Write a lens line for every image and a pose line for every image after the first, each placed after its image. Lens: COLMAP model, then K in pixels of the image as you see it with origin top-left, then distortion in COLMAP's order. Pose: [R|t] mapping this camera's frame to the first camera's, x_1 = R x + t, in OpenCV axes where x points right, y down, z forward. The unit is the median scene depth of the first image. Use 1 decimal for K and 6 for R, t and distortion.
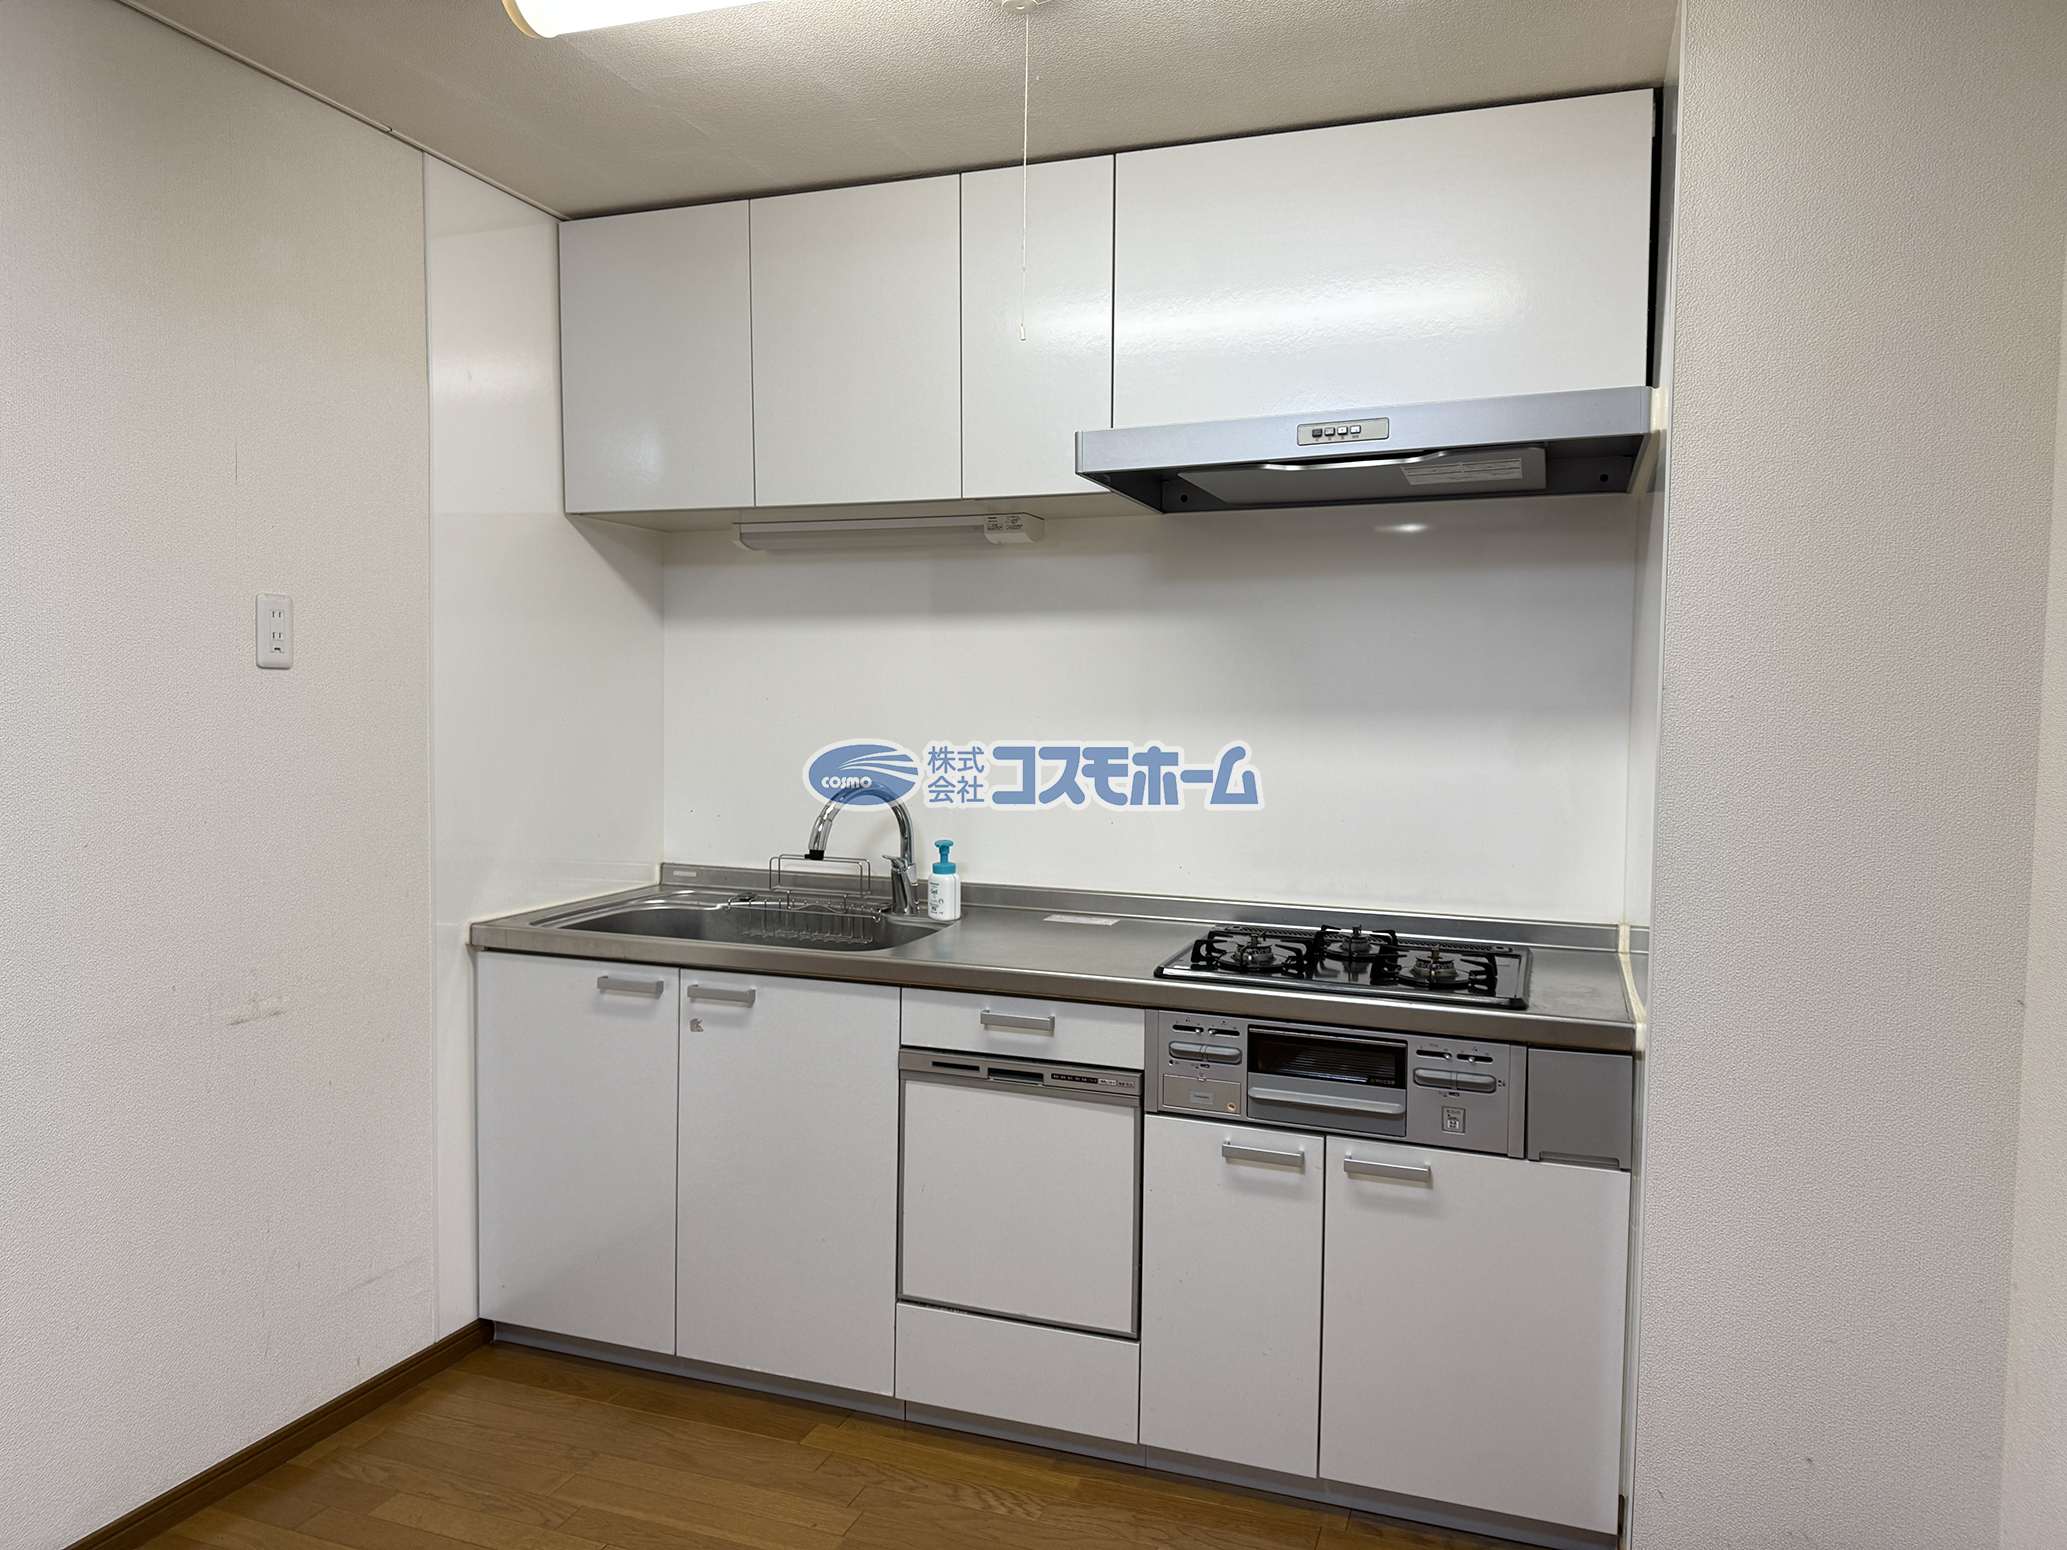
lens RADIAL K [[1466.3, 0, 1015.2], [0, 1466.3, 762.8], [0, 0, 1]] dist [0.041499, -0.029159]
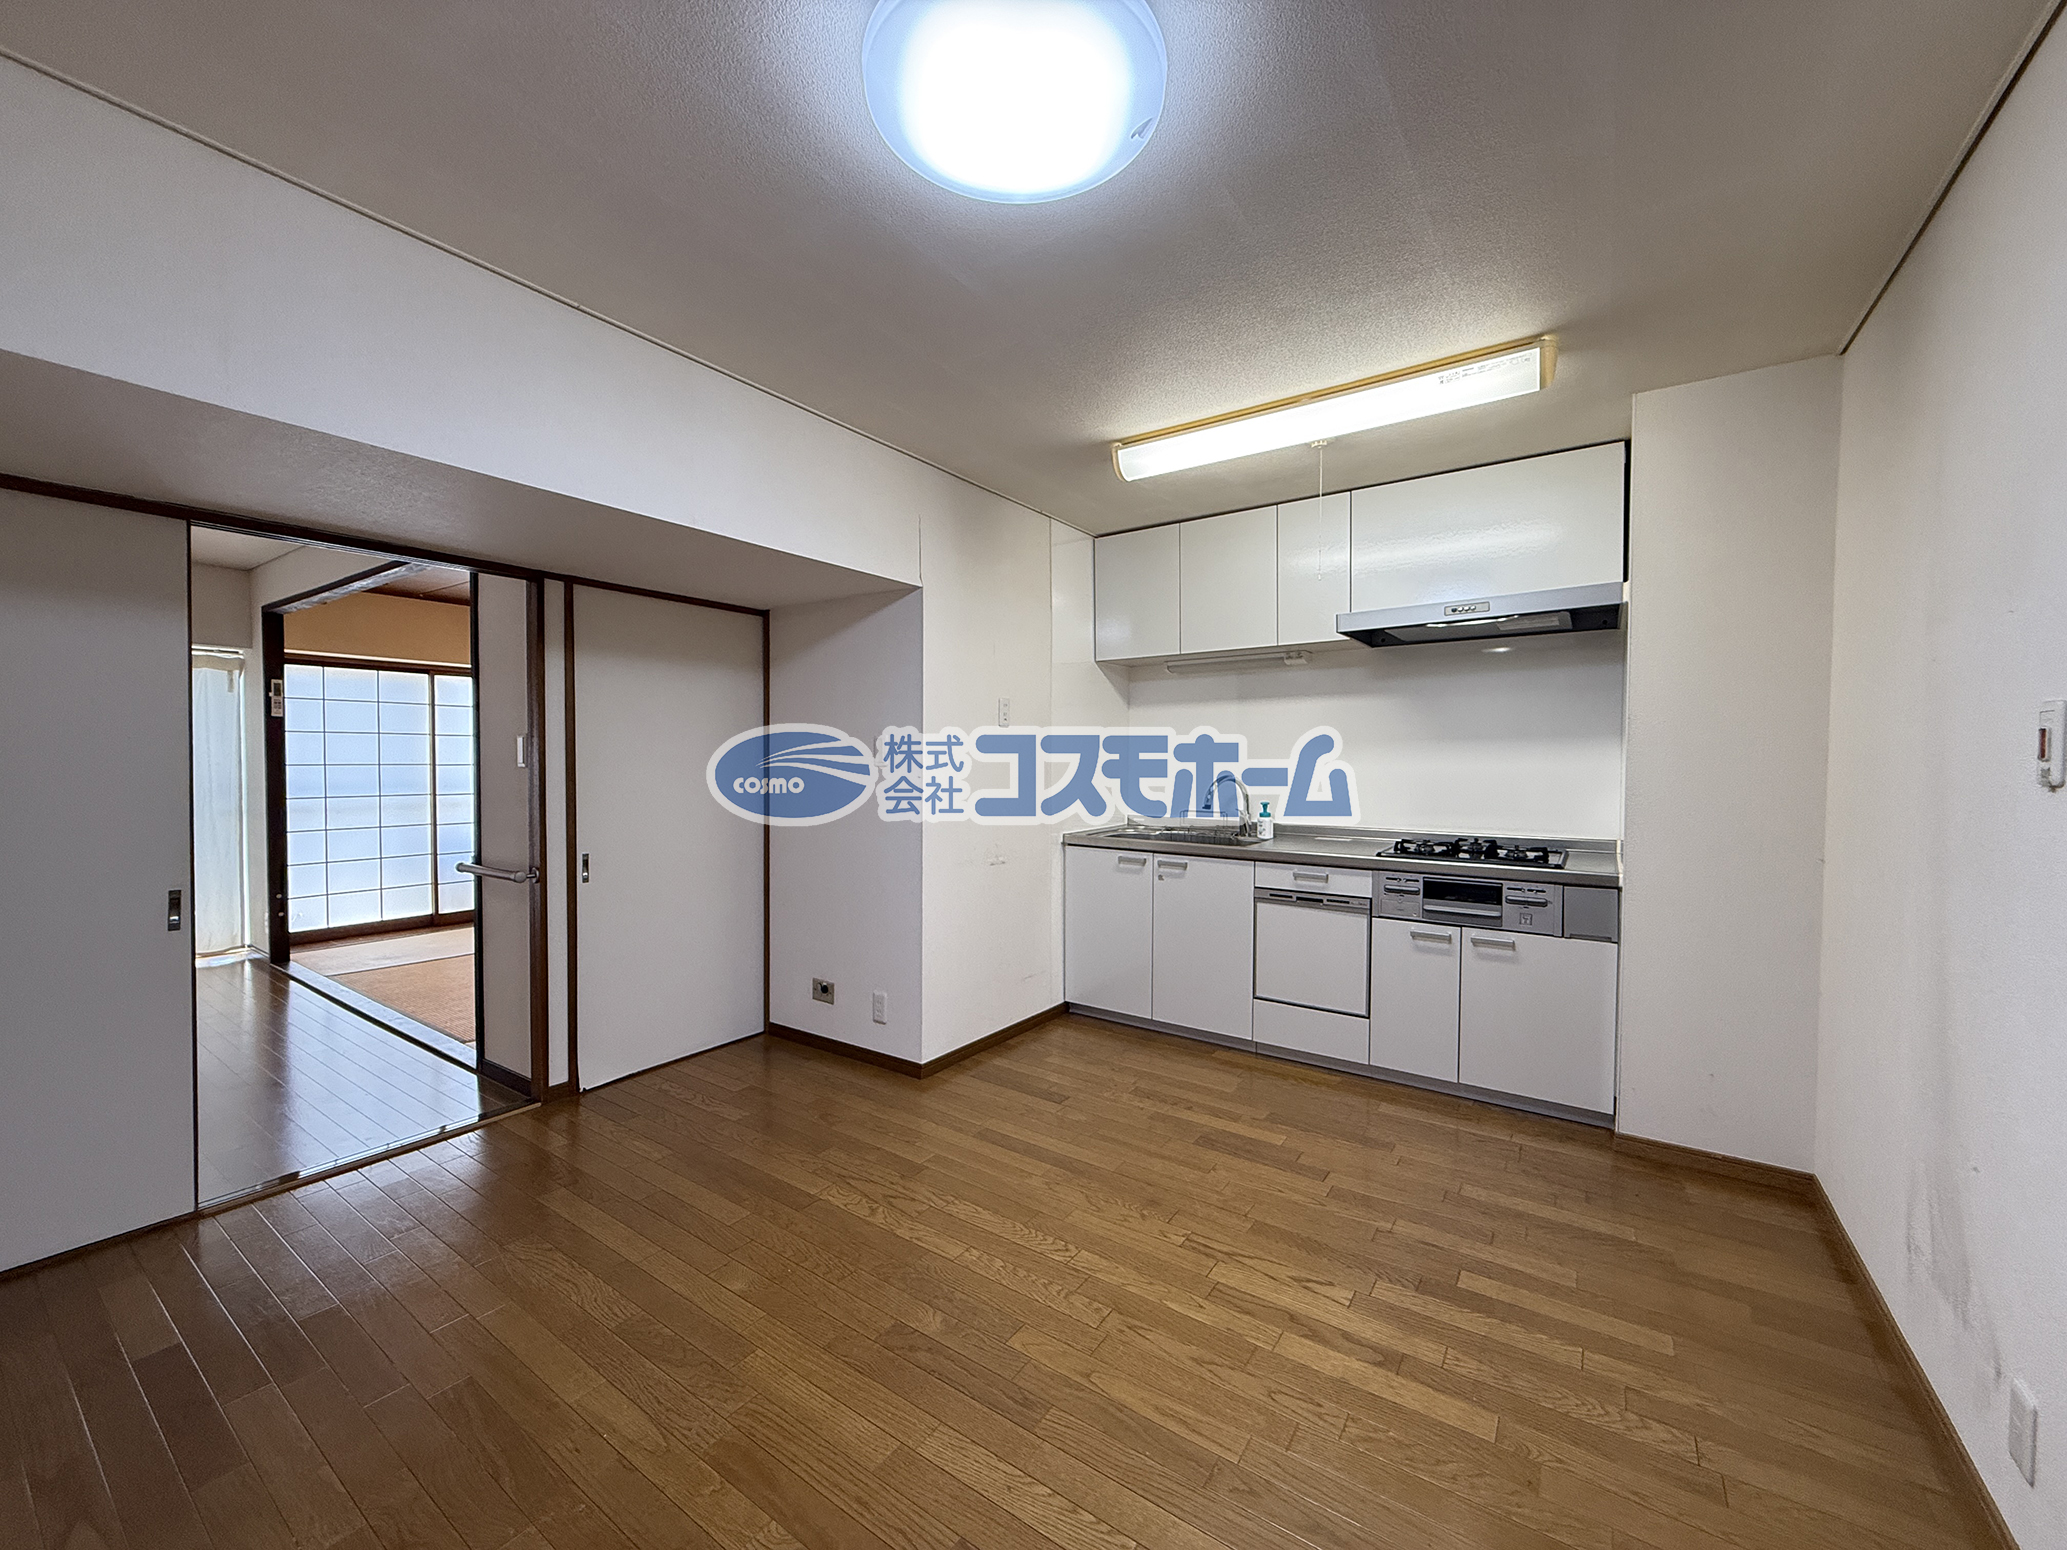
lens RADIAL K [[825.9, 0, 1022.6], [0, 825.9, 776.6], [0, 0, 1]] dist [-0.000600, 0.000892]
pose [[0.964269, -0.006200, -0.264851, -0.087342], [0.001476, 0.999836, -0.018031, 0.045069], [0.264919, 0.016996, 0.964121, -0.343033]]
